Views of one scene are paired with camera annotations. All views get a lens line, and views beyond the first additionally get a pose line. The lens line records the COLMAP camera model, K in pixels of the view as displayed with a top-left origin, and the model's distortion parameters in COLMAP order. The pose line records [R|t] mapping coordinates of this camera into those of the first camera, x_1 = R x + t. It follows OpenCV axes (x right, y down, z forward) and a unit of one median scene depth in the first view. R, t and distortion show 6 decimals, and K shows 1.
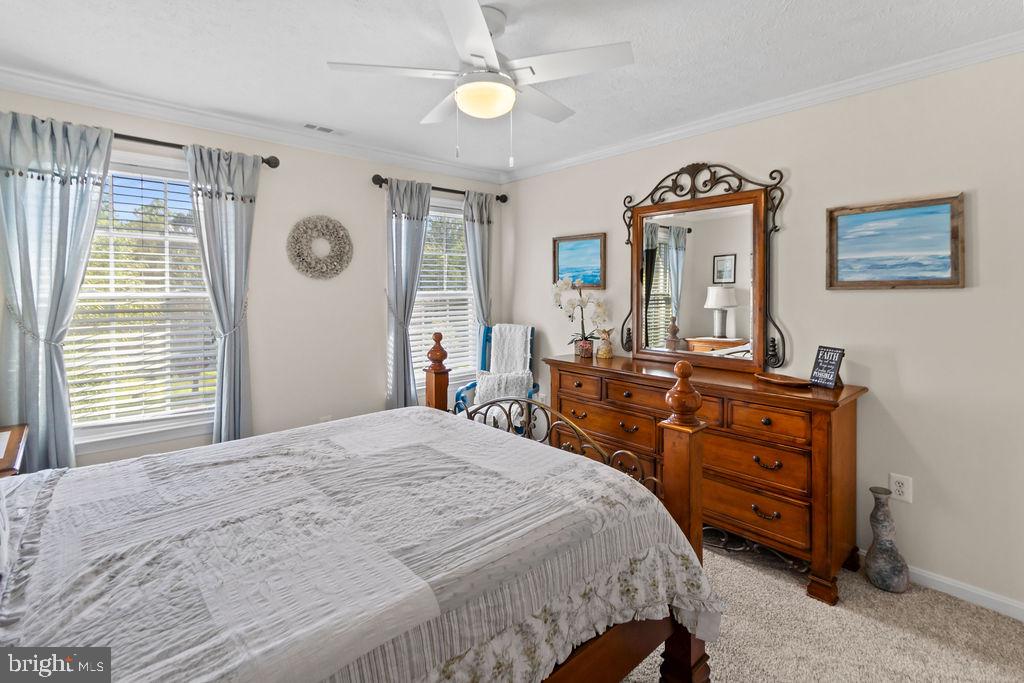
lens RADIAL K [[478.6, 0, 513.5], [0, 478.6, 287.1], [0, 0, 1]] dist [-0.000647, -0.000247]
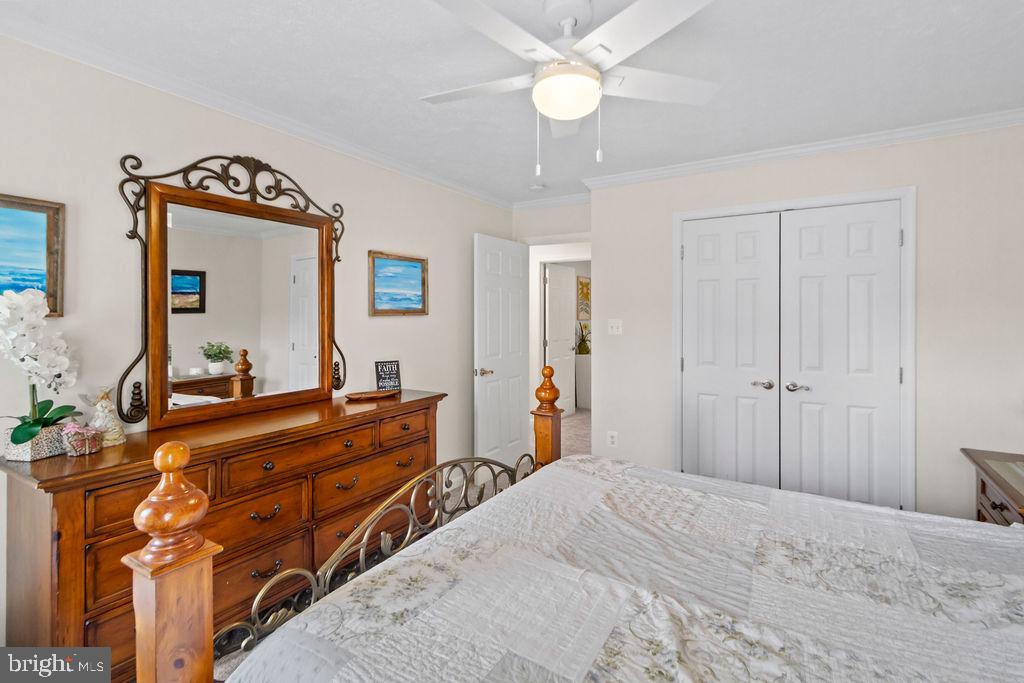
lens RADIAL K [[478.6, 0, 514.4], [0, 478.6, 317.6], [0, 0, 1]] dist [-0.000647, -0.000247]
pose [[-0.300104, -0.000364, 0.953906, -0.569778], [0.001800, 0.999998, 0.000948, 0.008087], [-0.953905, 0.002001, -0.300103, 0.920854]]
